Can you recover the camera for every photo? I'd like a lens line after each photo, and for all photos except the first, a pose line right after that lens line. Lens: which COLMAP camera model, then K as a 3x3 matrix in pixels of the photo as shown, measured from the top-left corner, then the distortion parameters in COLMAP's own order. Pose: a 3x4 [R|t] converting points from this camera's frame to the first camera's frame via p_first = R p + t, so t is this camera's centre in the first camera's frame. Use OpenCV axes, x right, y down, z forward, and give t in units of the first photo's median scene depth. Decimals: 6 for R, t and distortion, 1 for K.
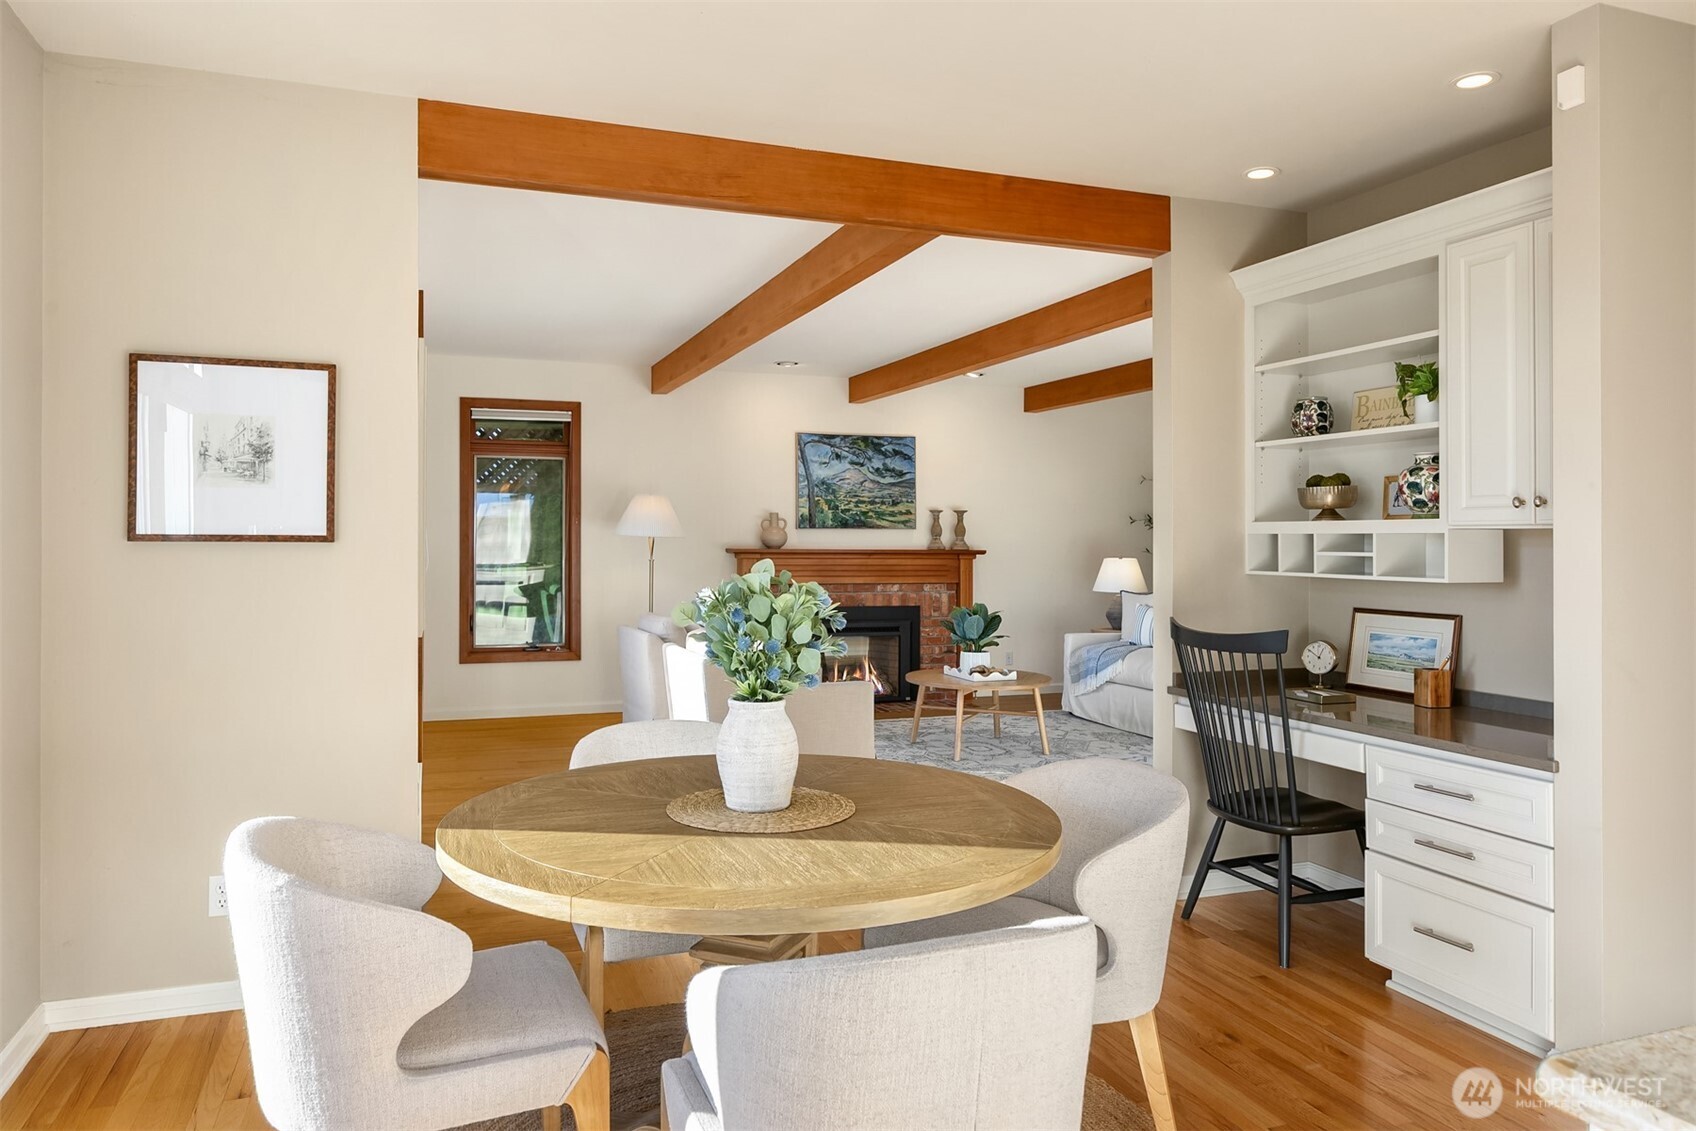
lens RADIAL K [[1133.5, 0, 840.6], [0, 1133.5, 554.6], [0, 0, 1]] dist [-0.002105, 0.000398]
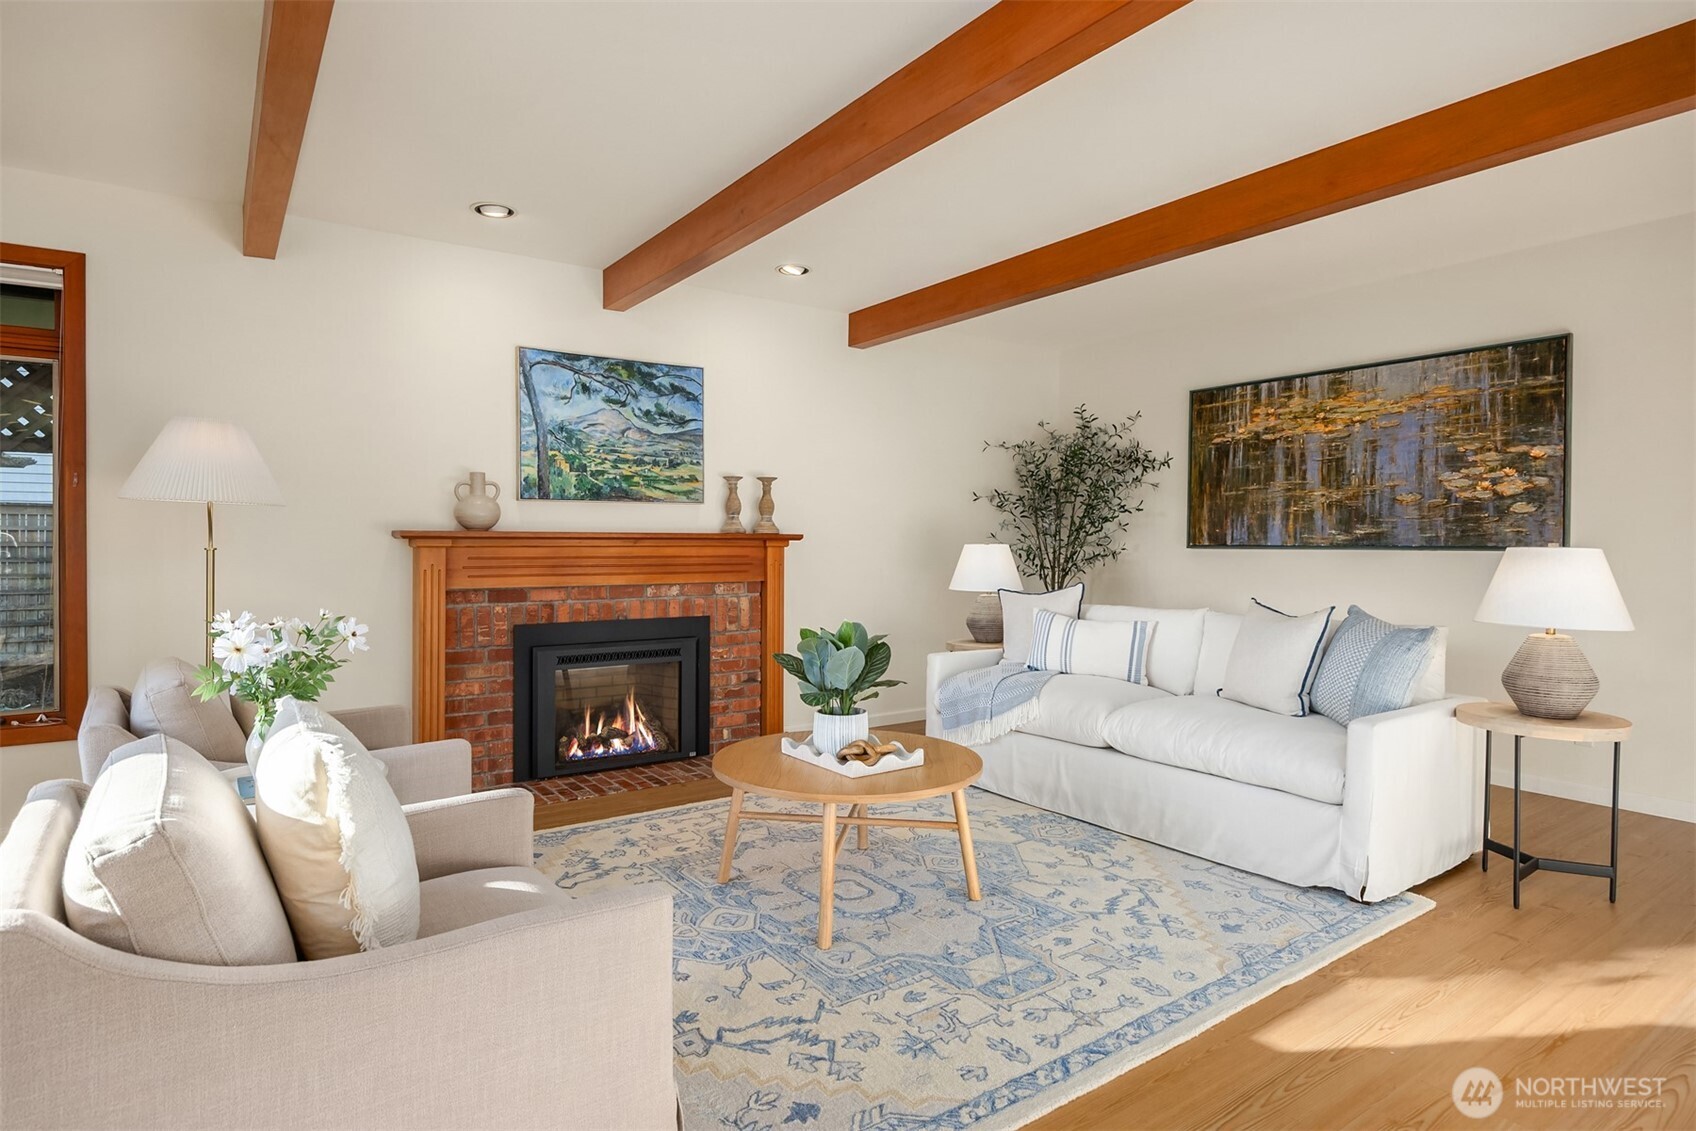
lens RADIAL K [[922.3, 0, 821.6], [0, 922.3, 515.7], [0, 0, 1]] dist [-0.001442, -0.000684]
pose [[0.972400, 0.000479, 0.233319, 0.005857], [0.009124, 0.999155, -0.040080, 0.007980], [-0.233141, 0.041102, 0.971574, 0.455304]]
